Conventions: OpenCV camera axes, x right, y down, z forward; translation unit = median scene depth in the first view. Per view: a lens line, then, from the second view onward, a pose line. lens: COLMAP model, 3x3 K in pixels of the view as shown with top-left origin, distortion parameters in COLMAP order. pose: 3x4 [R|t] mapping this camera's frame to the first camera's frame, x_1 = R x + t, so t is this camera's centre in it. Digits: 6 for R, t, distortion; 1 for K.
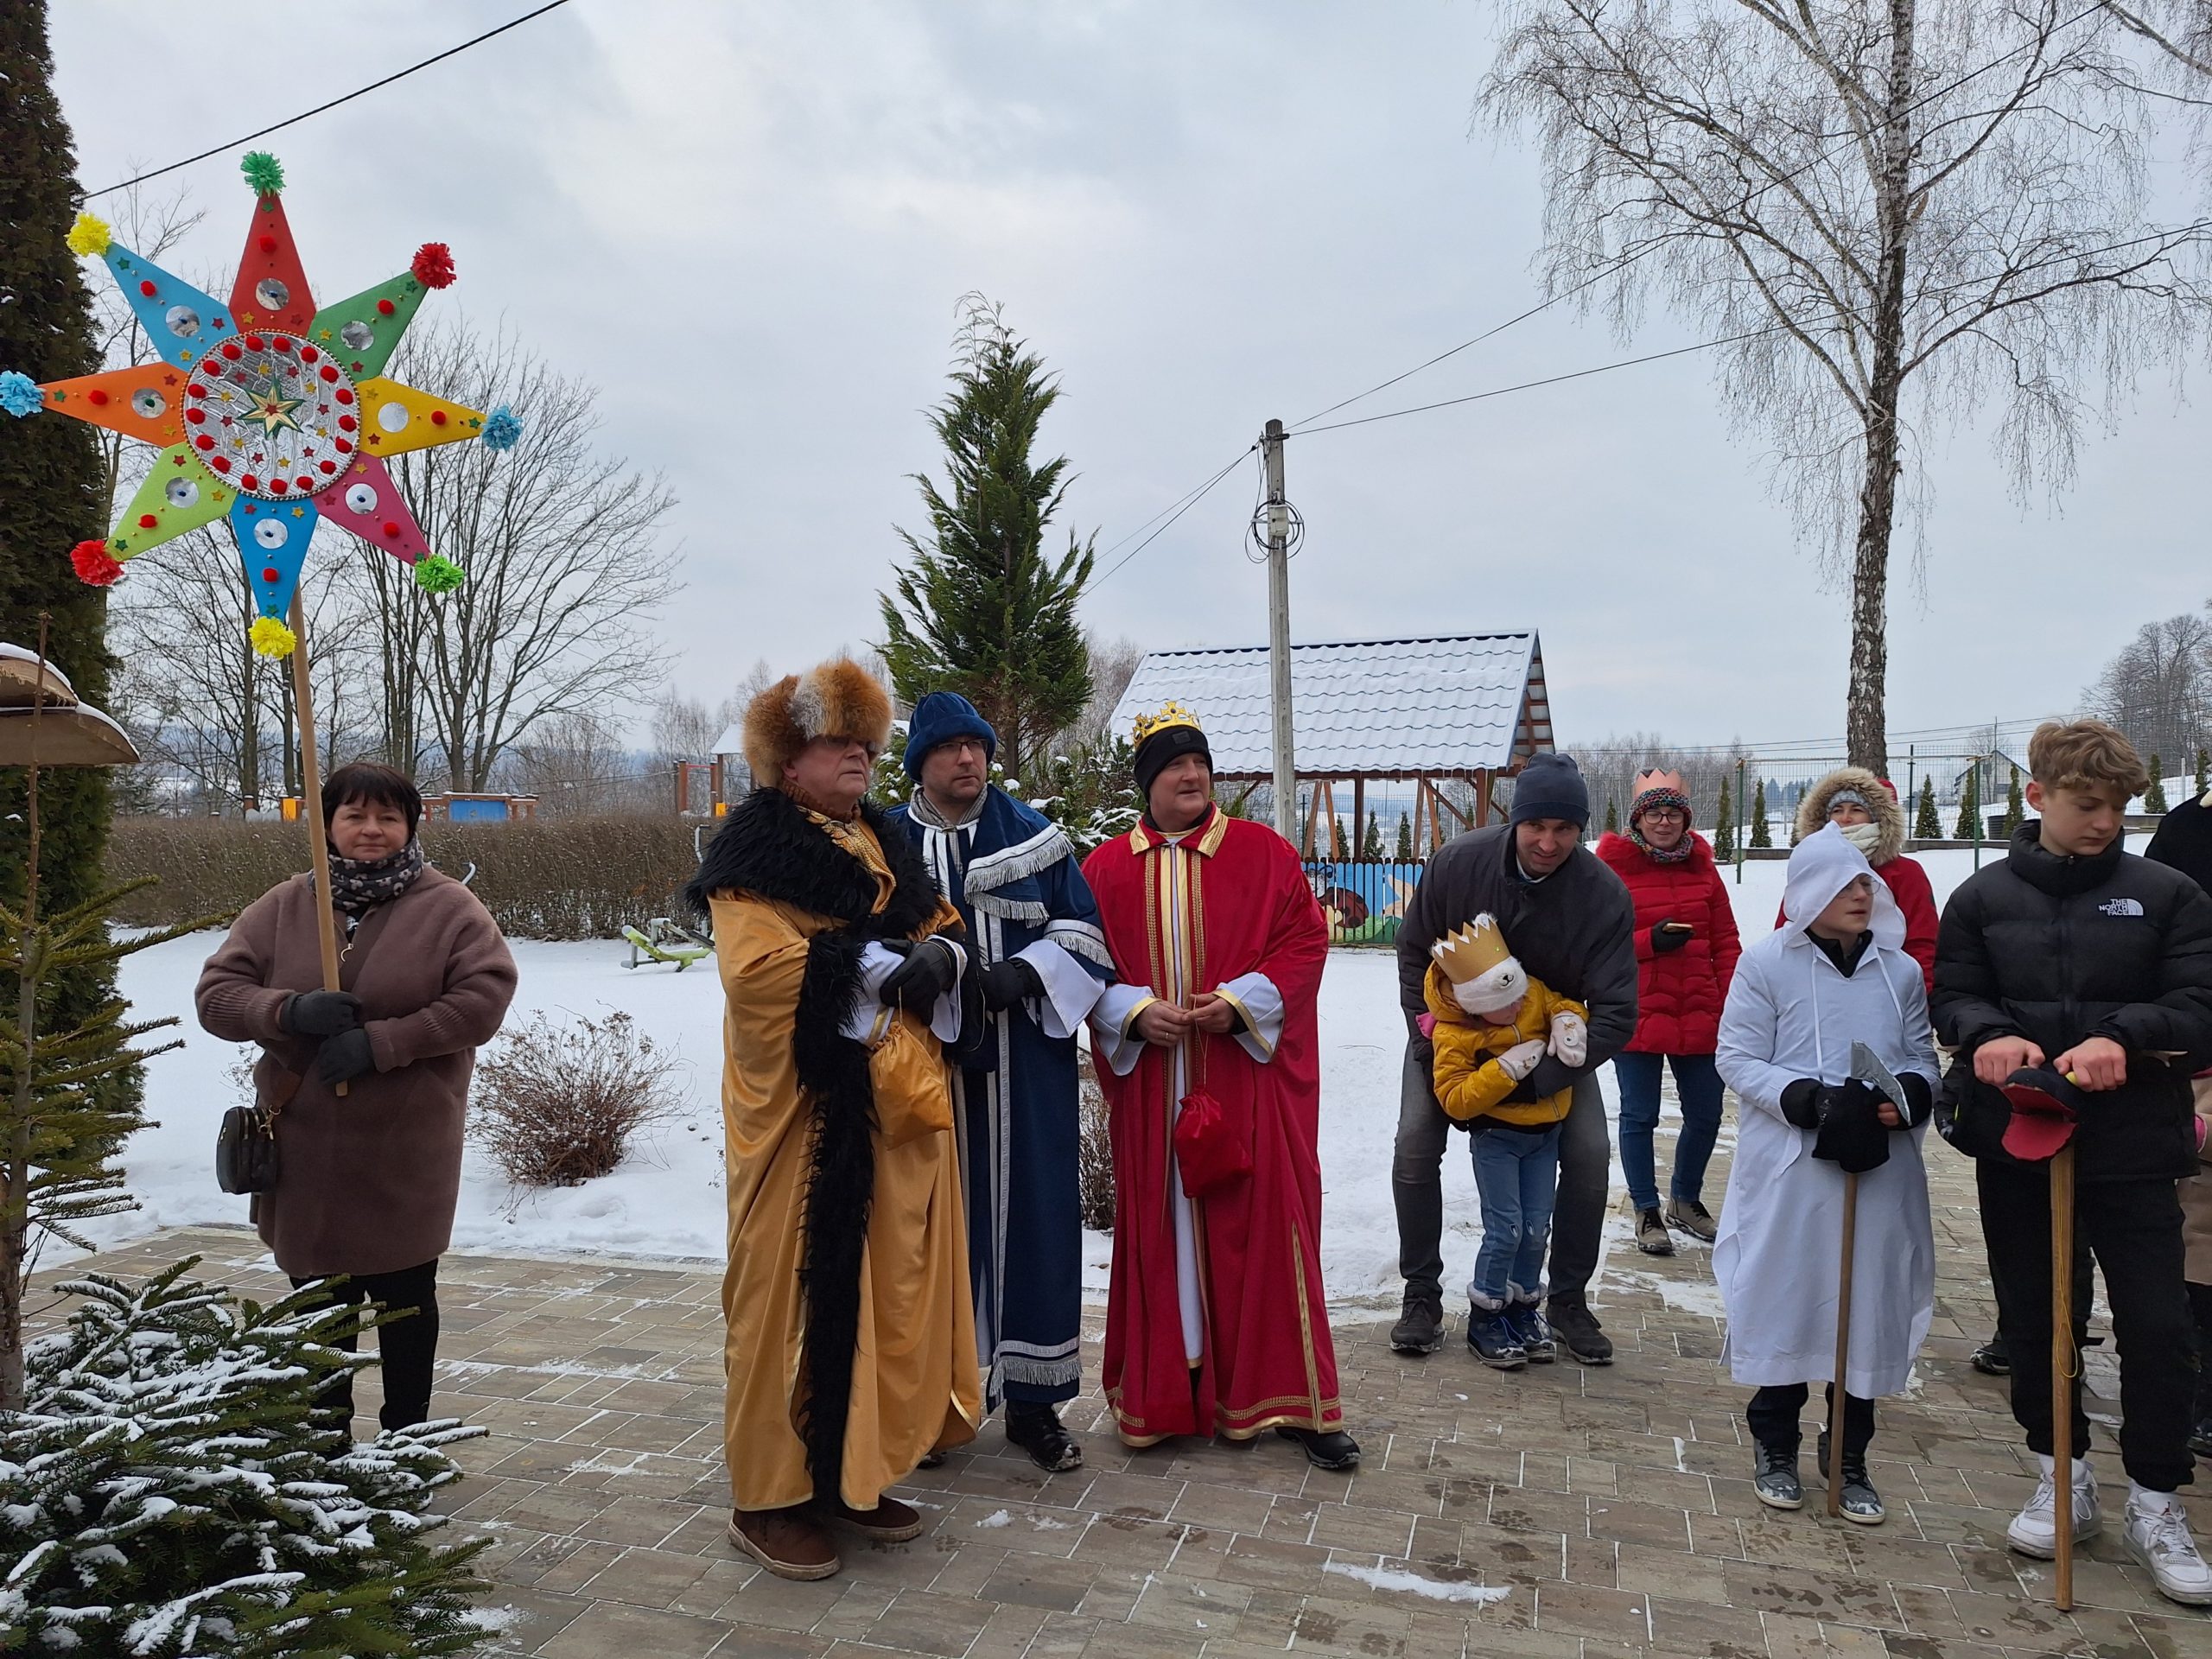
lens RADIAL K [[1521.1, 0, 1093.7], [0, 1521.1, 831.7], [0, 0, 1]] dist [0.090058, -0.086590]
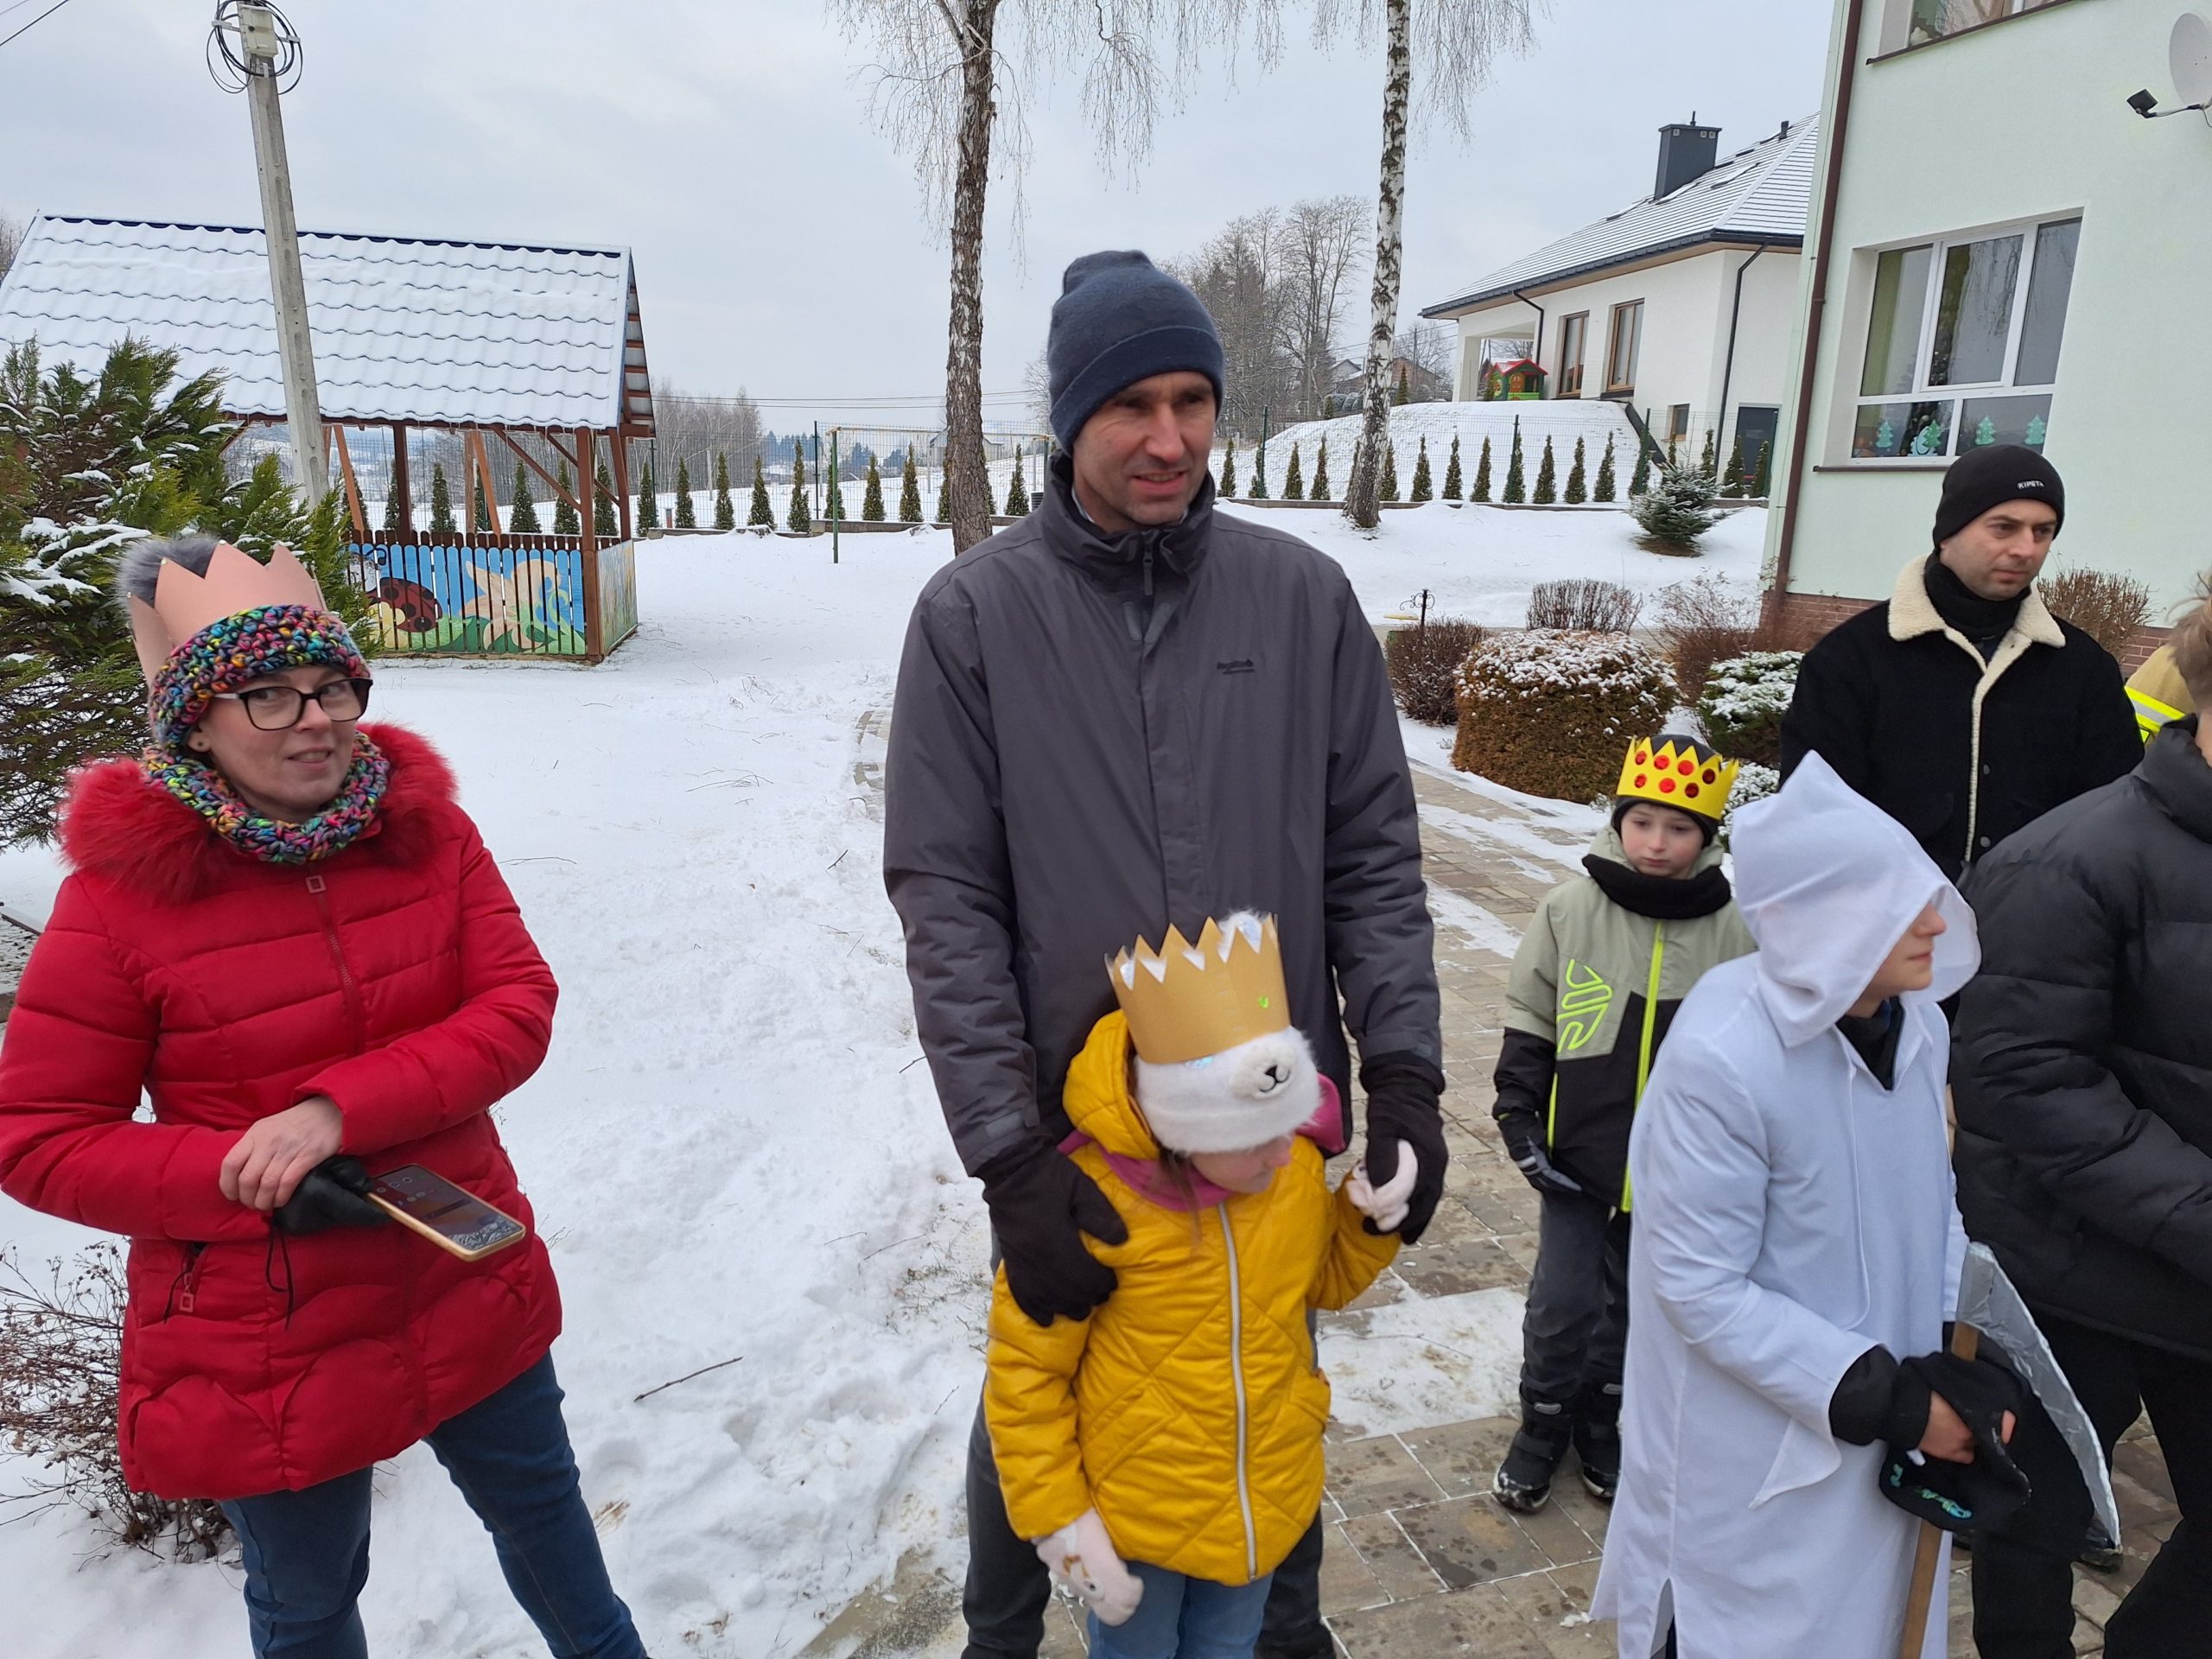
lens RADIAL K [[1521.1, 0, 1093.7], [0, 1521.1, 831.7], [0, 0, 1]] dist [0.090058, -0.086590]
pose [[0.814779, -0.103433, 0.570471, -0.007505], [-0.027241, 0.976041, 0.215875, -0.014521], [-0.579131, -0.191431, 0.792440, 0.154987]]
